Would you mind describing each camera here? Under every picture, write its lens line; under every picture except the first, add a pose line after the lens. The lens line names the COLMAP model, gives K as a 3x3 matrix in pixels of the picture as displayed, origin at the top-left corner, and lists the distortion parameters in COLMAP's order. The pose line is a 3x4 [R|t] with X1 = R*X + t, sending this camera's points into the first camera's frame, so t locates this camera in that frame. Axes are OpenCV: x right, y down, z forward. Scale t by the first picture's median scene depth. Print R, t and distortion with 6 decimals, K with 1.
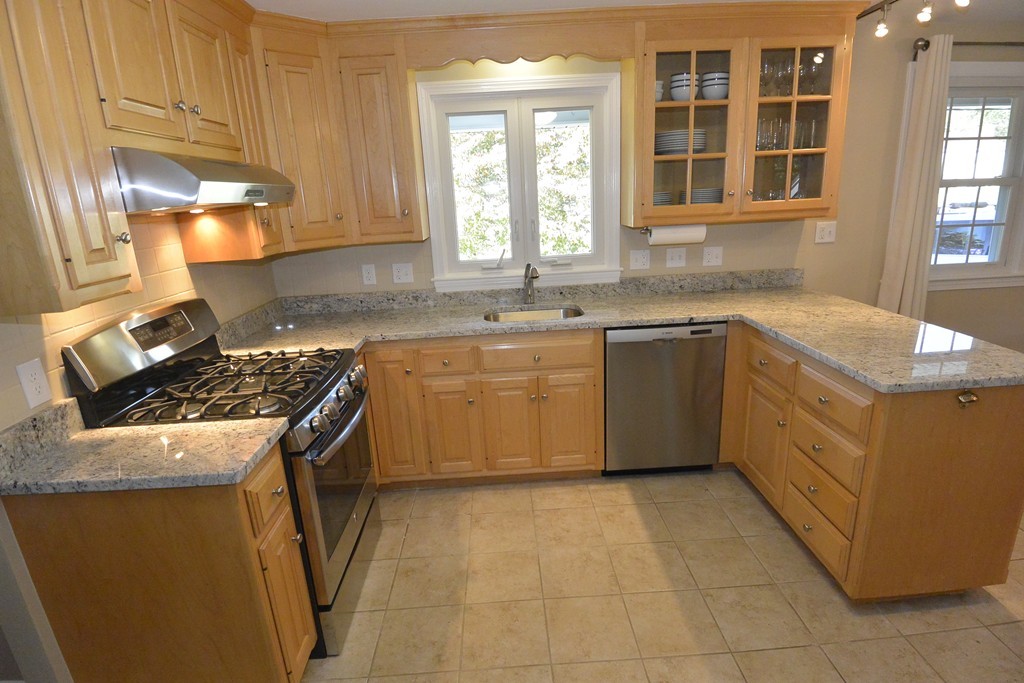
lens RADIAL K [[537.9, 0, 513.1], [0, 537.9, 348.2], [0, 0, 1]] dist [0.001326, -0.028722]
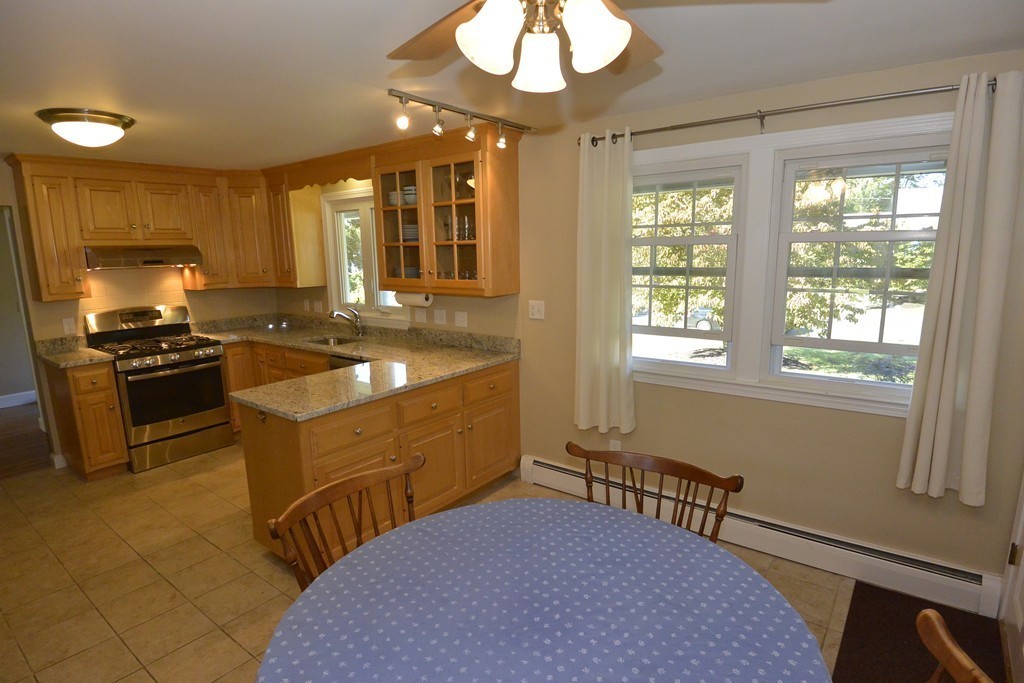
lens RADIAL K [[537.9, 0, 513.1], [0, 537.9, 348.2], [0, 0, 1]] dist [0.001326, -0.028722]
pose [[0.772657, 0.151309, -0.616527, 1.442990], [-0.193537, 0.981091, -0.001768, -0.146168], [0.604602, 0.120687, 0.787331, 0.114054]]
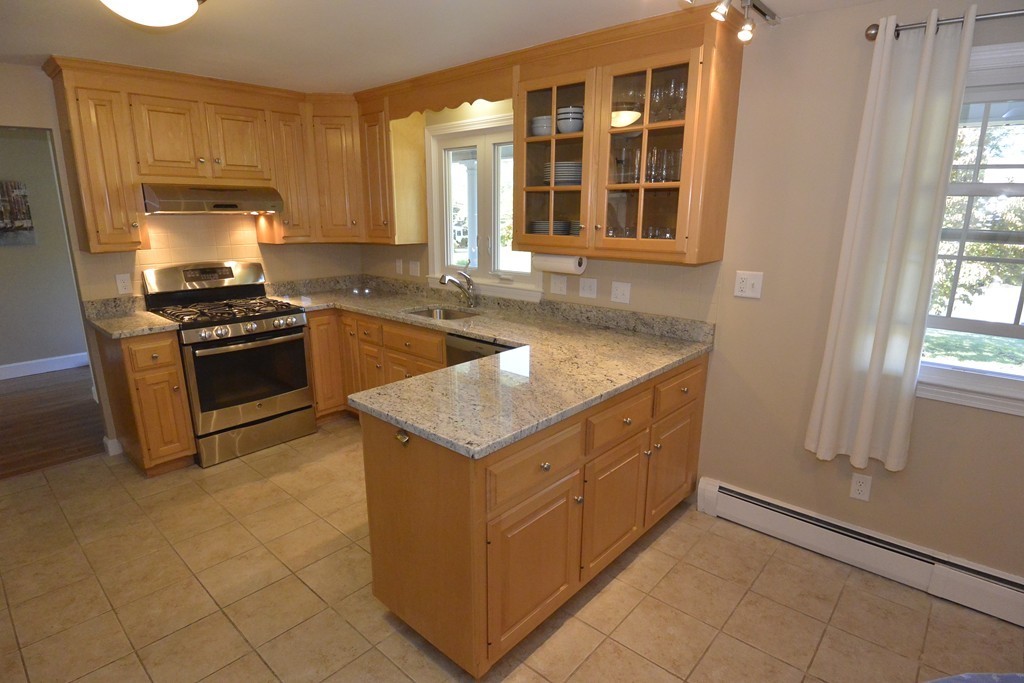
lens RADIAL K [[537.9, 0, 513.1], [0, 537.9, 348.2], [0, 0, 1]] dist [0.001326, -0.028722]
pose [[0.720690, 0.222484, -0.656587, 1.013771], [-0.229352, 0.970290, 0.077039, -0.122582], [0.654220, 0.095068, 0.750306, 0.209932]]
